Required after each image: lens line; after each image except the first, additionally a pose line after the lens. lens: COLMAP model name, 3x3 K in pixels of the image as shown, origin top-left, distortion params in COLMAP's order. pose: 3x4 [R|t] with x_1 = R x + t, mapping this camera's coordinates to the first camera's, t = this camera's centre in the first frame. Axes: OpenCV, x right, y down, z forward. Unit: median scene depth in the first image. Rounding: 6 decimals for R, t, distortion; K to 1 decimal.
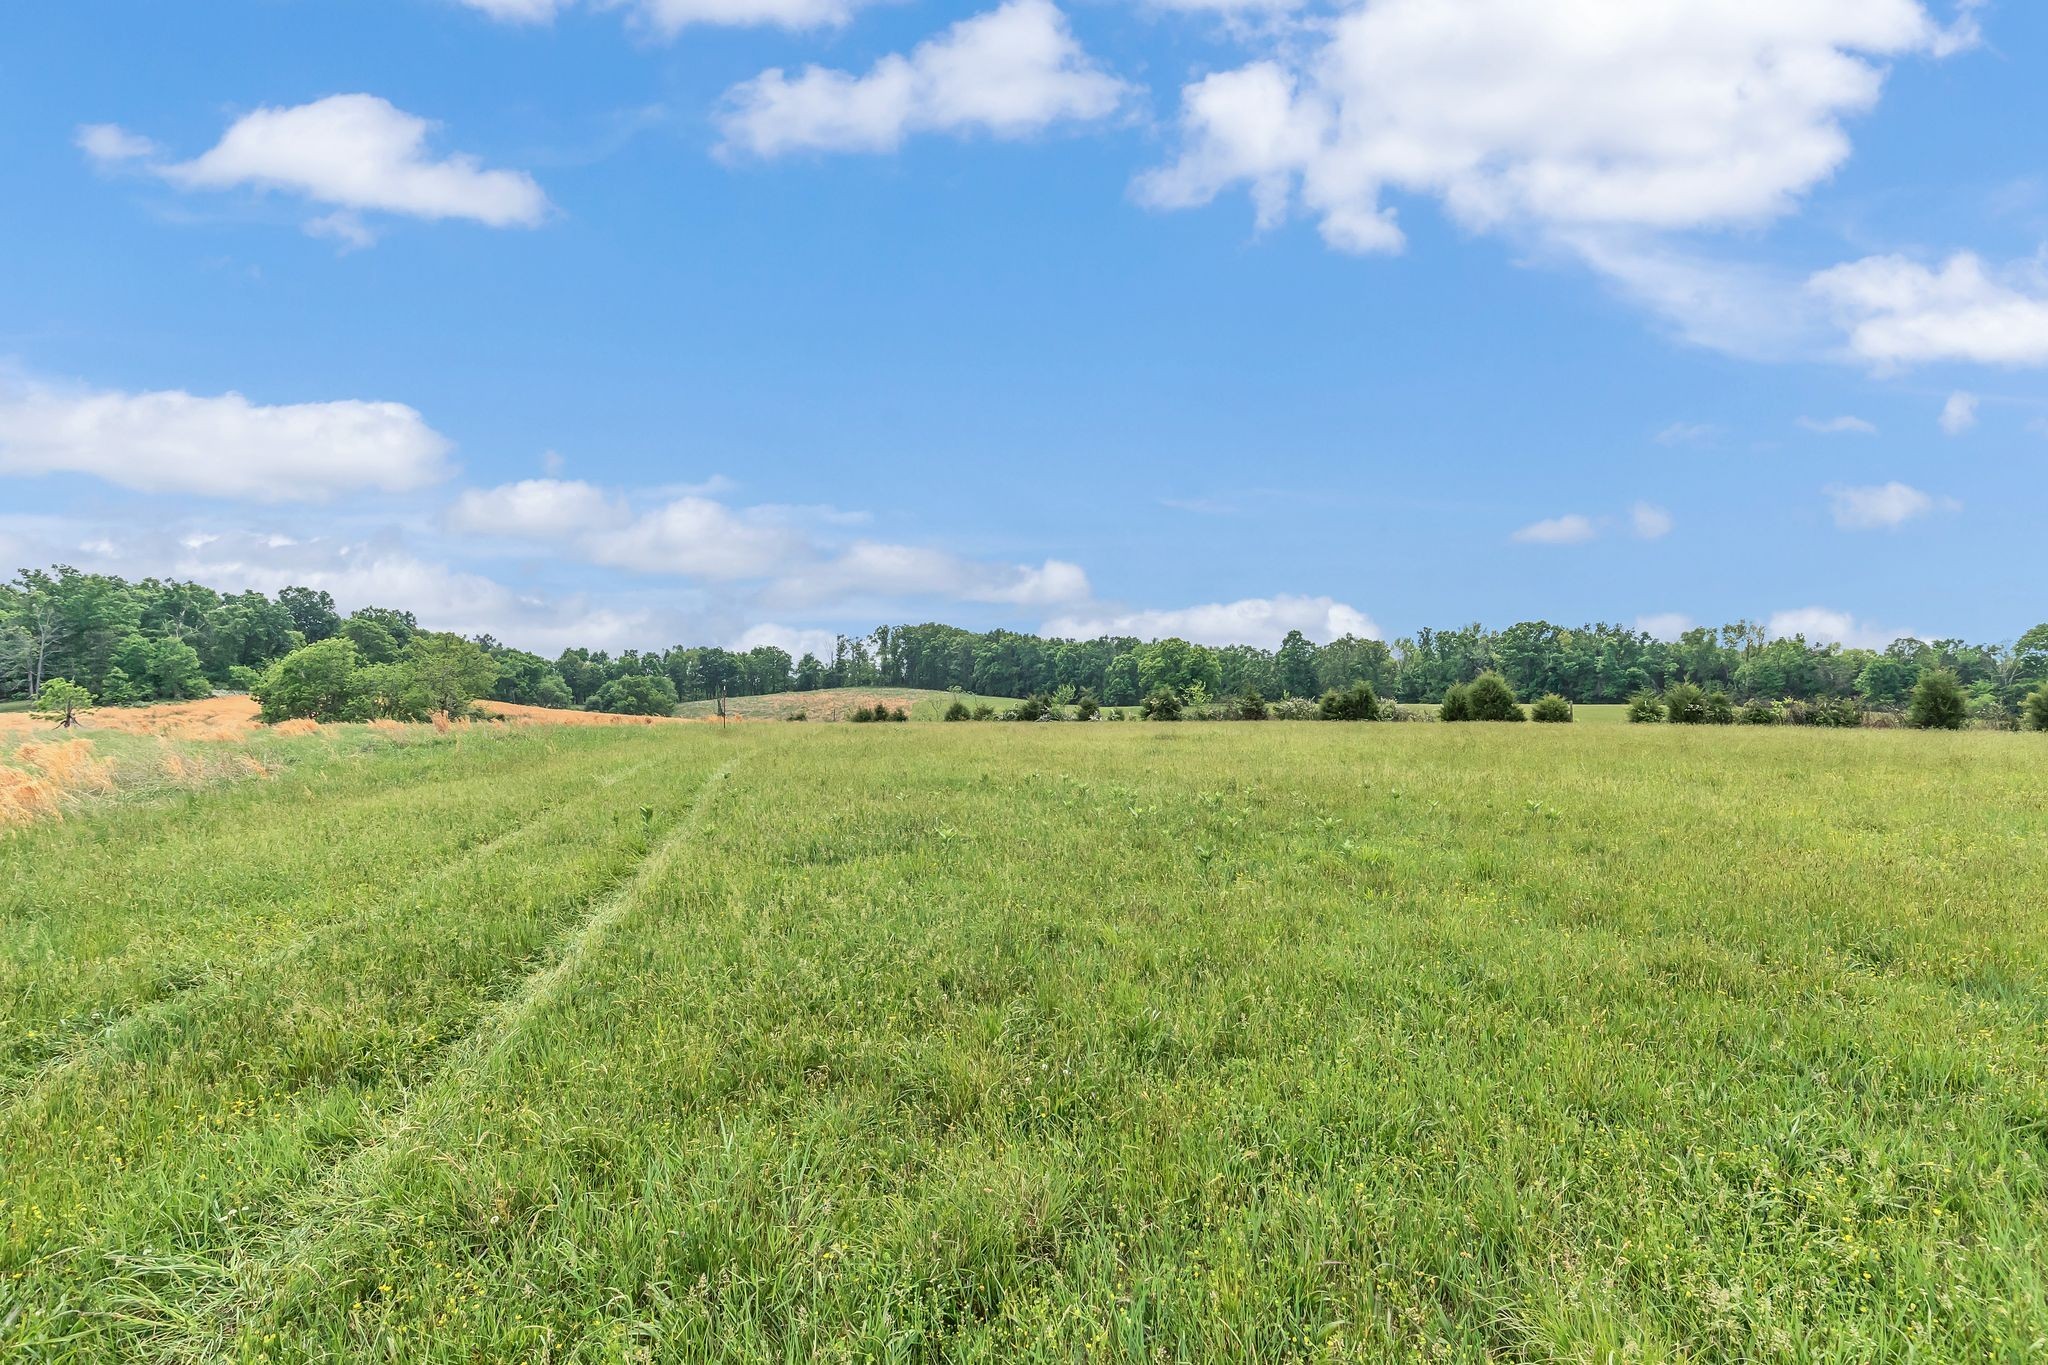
lens RADIAL K [[941.8, 0, 1017.8], [0, 941.8, 680.2], [0, 0, 1]] dist [0.006986, 0.000002]
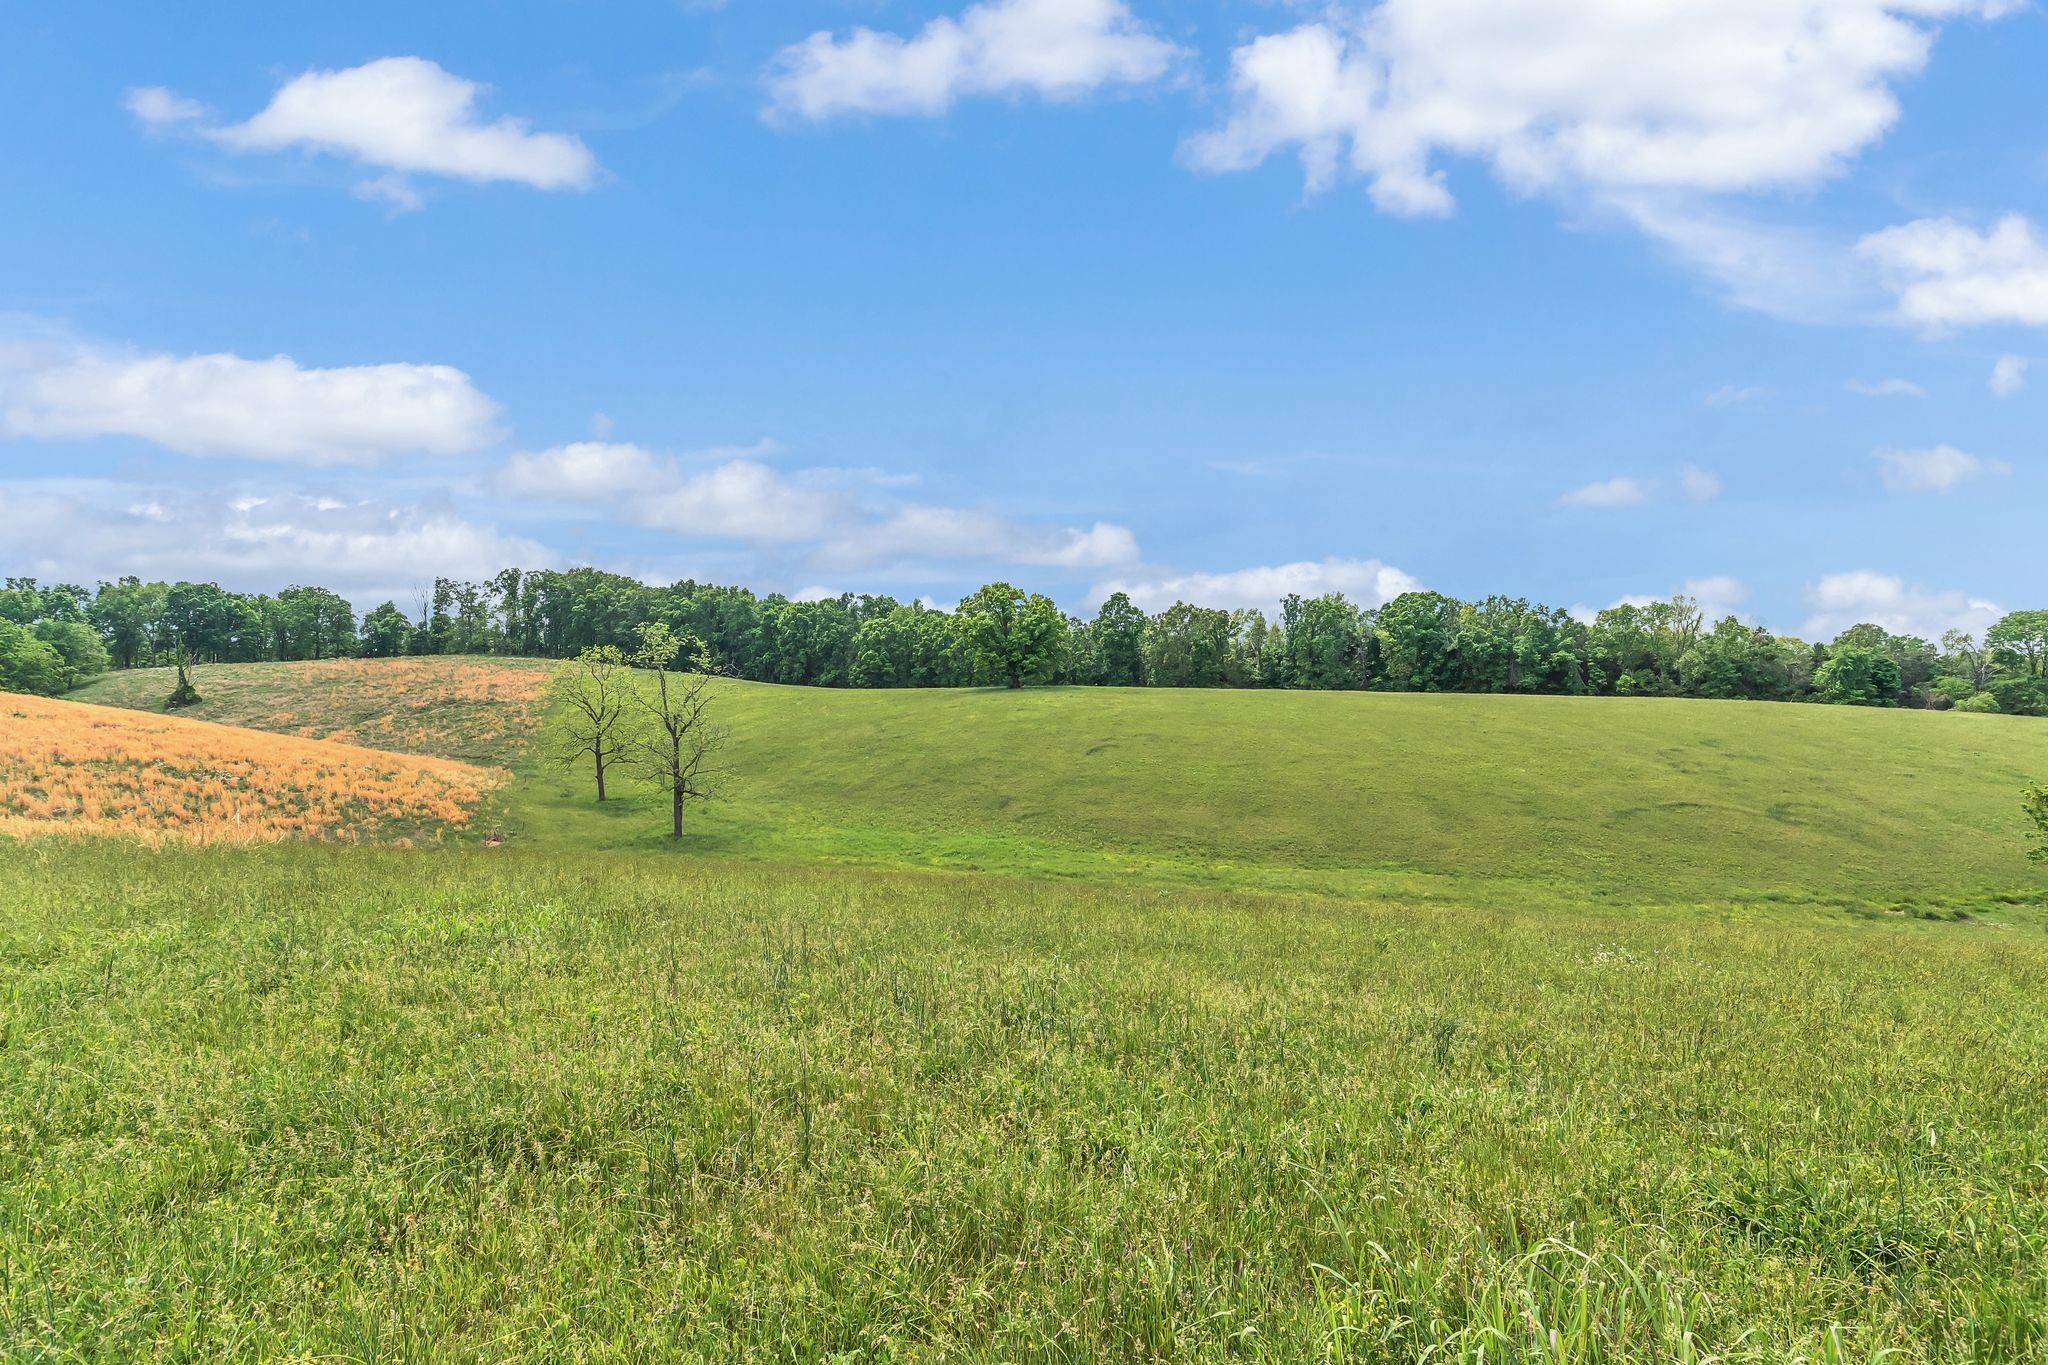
lens RADIAL K [[941.8, 0, 1026.6], [0, 941.8, 685.5], [0, 0, 1]] dist [0.006986, 0.000002]
pose [[0.939924, 0.021250, 0.340721, -0.021714], [-0.027617, 0.999523, 0.013848, 0.009036], [-0.340264, -0.022426, 0.940062, 0.224840]]
